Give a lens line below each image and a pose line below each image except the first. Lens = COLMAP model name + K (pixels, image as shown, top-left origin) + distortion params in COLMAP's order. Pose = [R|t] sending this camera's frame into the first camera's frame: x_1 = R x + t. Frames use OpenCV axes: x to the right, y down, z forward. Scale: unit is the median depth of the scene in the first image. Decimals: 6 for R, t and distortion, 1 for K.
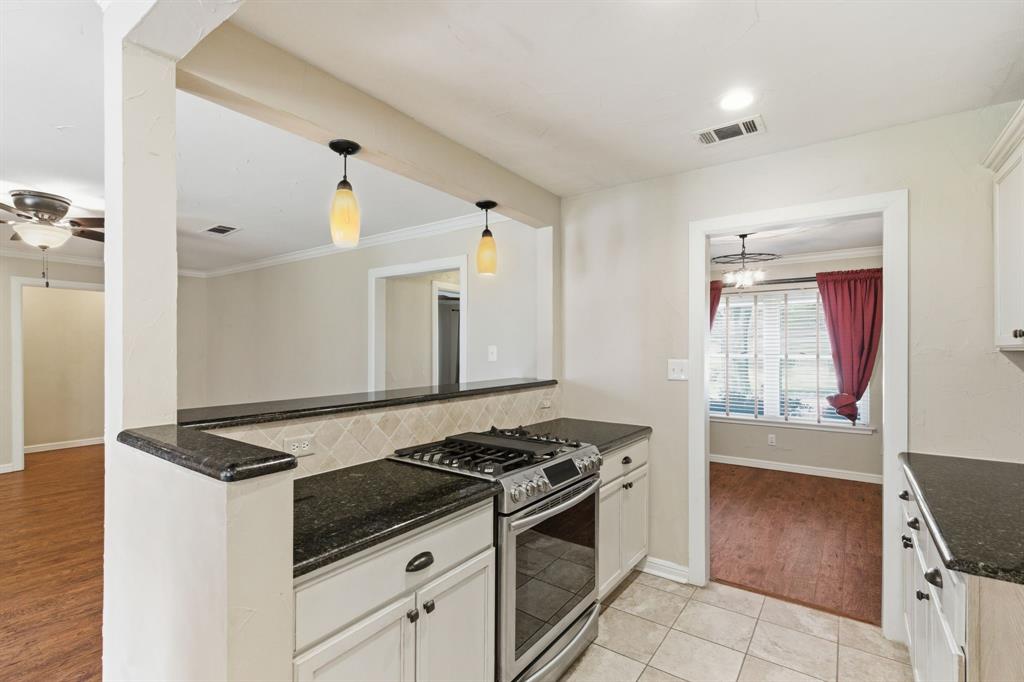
lens RADIAL K [[466.4, 0, 510.8], [0, 466.4, 353.8], [0, 0, 1]] dist [-0.000174, 0.000144]
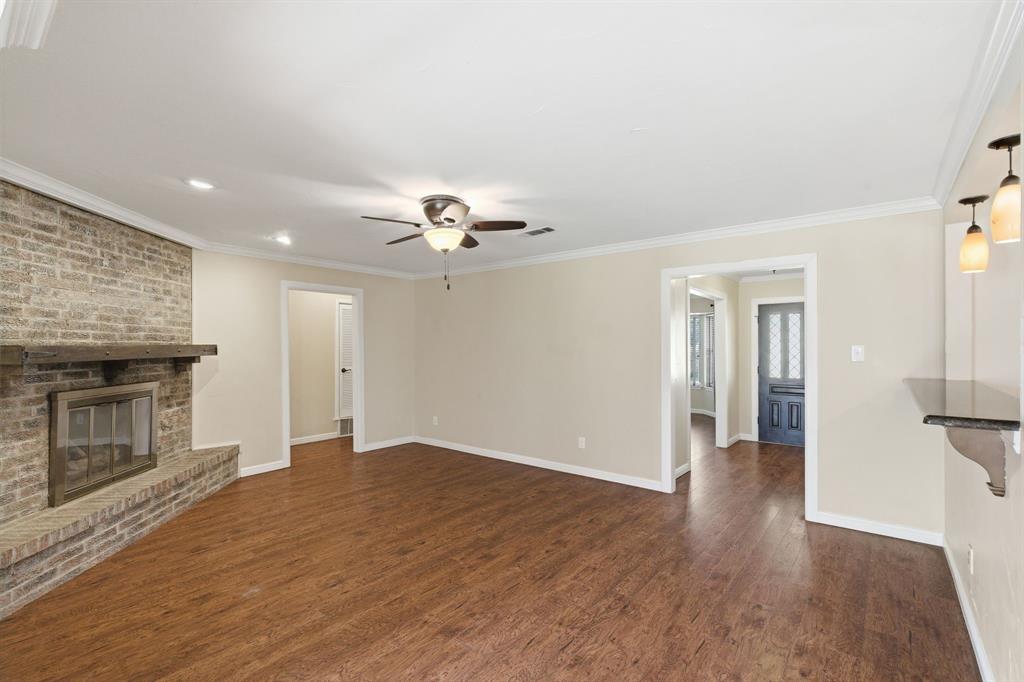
lens RADIAL K [[466.4, 0, 513.9], [0, 466.4, 344.4], [0, 0, 1]] dist [-0.000174, 0.000144]
pose [[0.999018, -0.004594, -0.044071, -0.550249], [0.003792, 0.999826, -0.018283, -0.001533], [0.044147, 0.018098, 0.998861, -0.012250]]
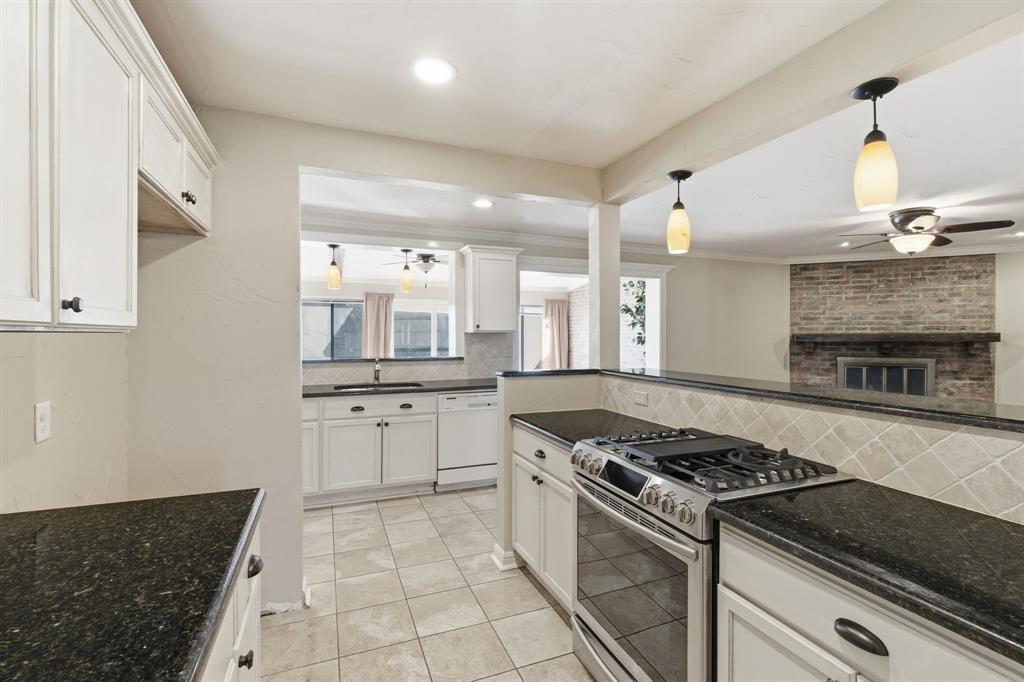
lens RADIAL K [[466.4, 0, 516.4], [0, 466.4, 335.5], [0, 0, 1]] dist [-0.000174, 0.000144]
pose [[-0.529463, -0.002287, -0.848330, 0.388818], [-0.013565, 0.999891, 0.005771, -0.005005], [0.848224, 0.014563, -0.529437, 0.528134]]
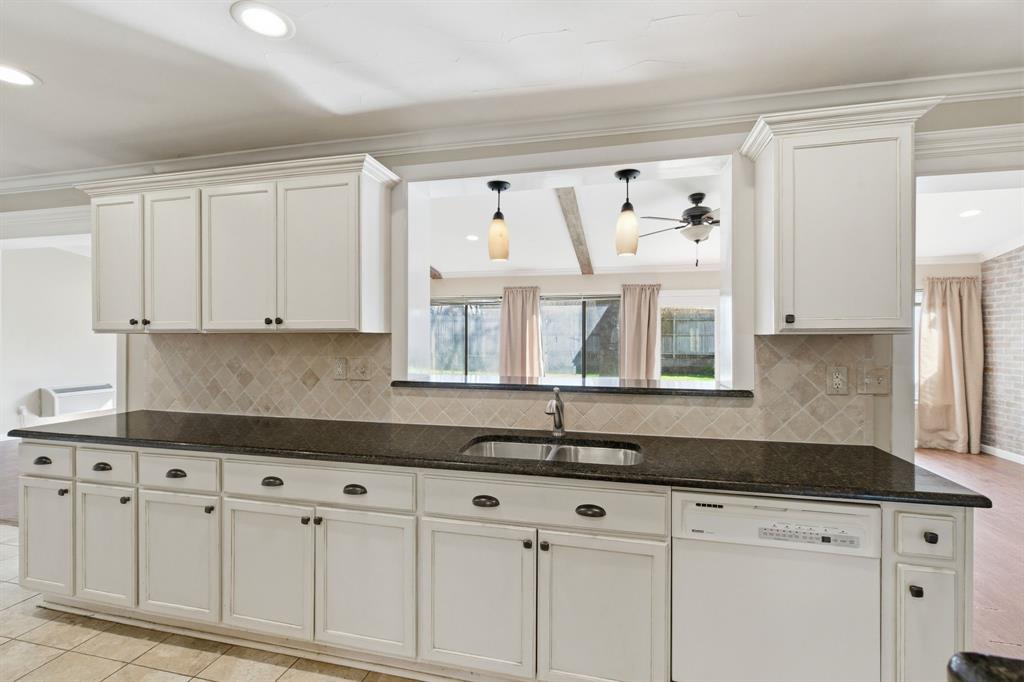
lens RADIAL K [[466.4, 0, 512.5], [0, 466.4, 336.6], [0, 0, 1]] dist [-0.000174, 0.000144]
pose [[-0.925976, -0.005499, -0.377542, -0.019134], [-0.008466, 0.999945, 0.006198, -0.003401], [0.377488, 0.008935, -0.925972, 0.228042]]
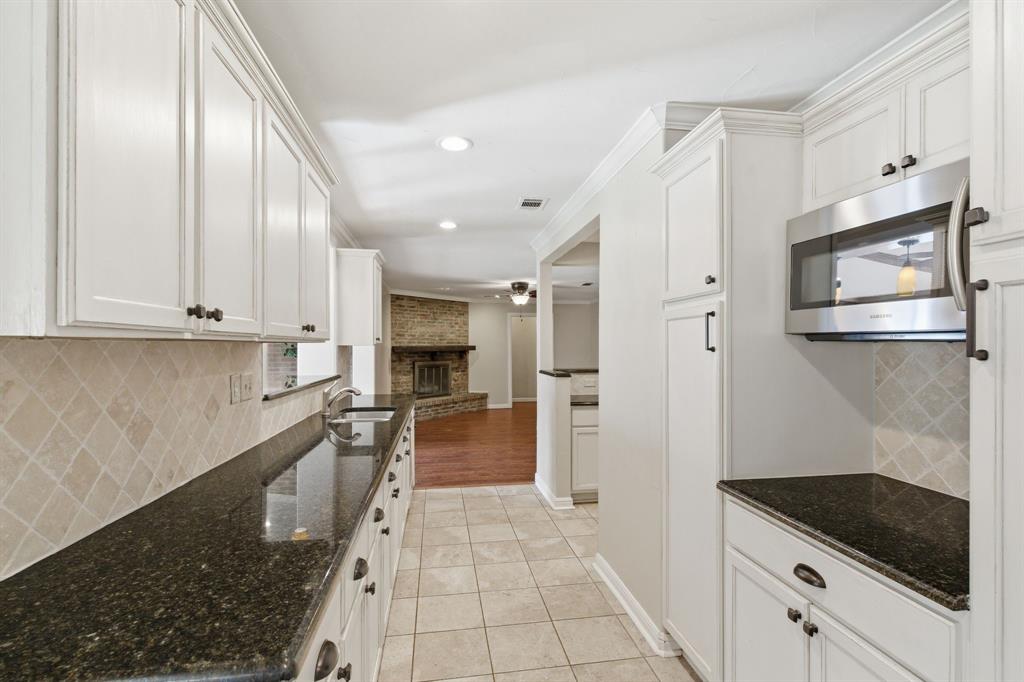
lens RADIAL K [[466.4, 0, 512.3], [0, 466.4, 346.7], [0, 0, 1]] dist [-0.000174, 0.000144]
pose [[0.705966, -0.001911, -0.708243, 0.429927], [-0.006872, 0.999931, -0.009548, 0.003775], [0.708212, 0.011608, 0.705904, -0.465956]]
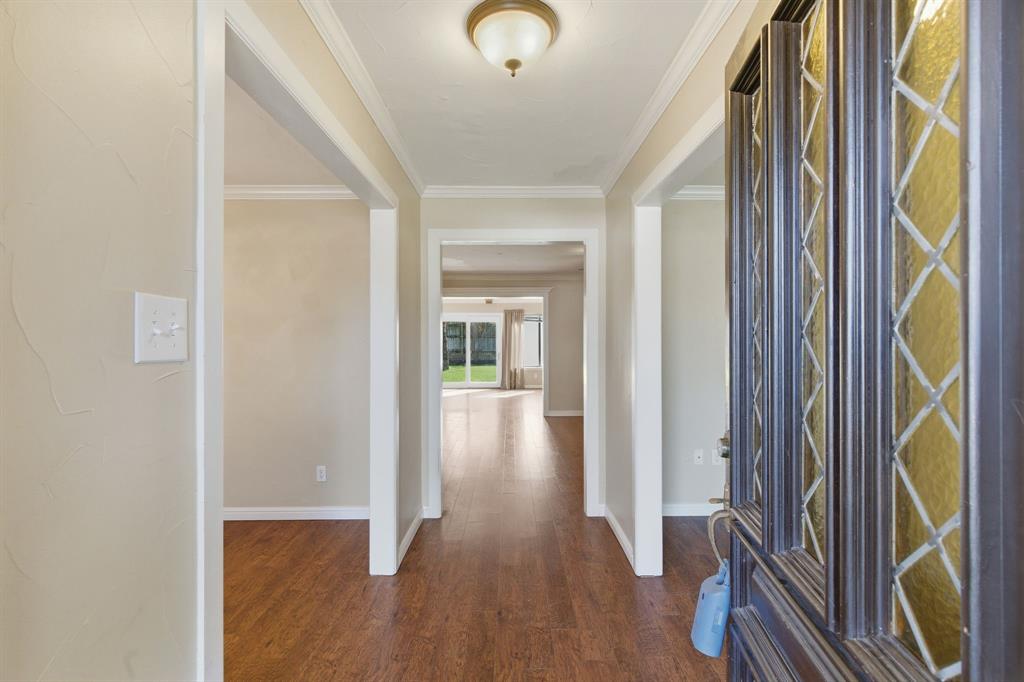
lens RADIAL K [[466.4, 0, 507.7], [0, 466.4, 340.8], [0, 0, 1]] dist [-0.000174, 0.000144]
pose [[-0.809574, -0.000110, -0.587018, 0.268229], [-0.005160, 0.999963, 0.006930, 0.000392], [0.586995, 0.008640, -0.809544, 1.481847]]
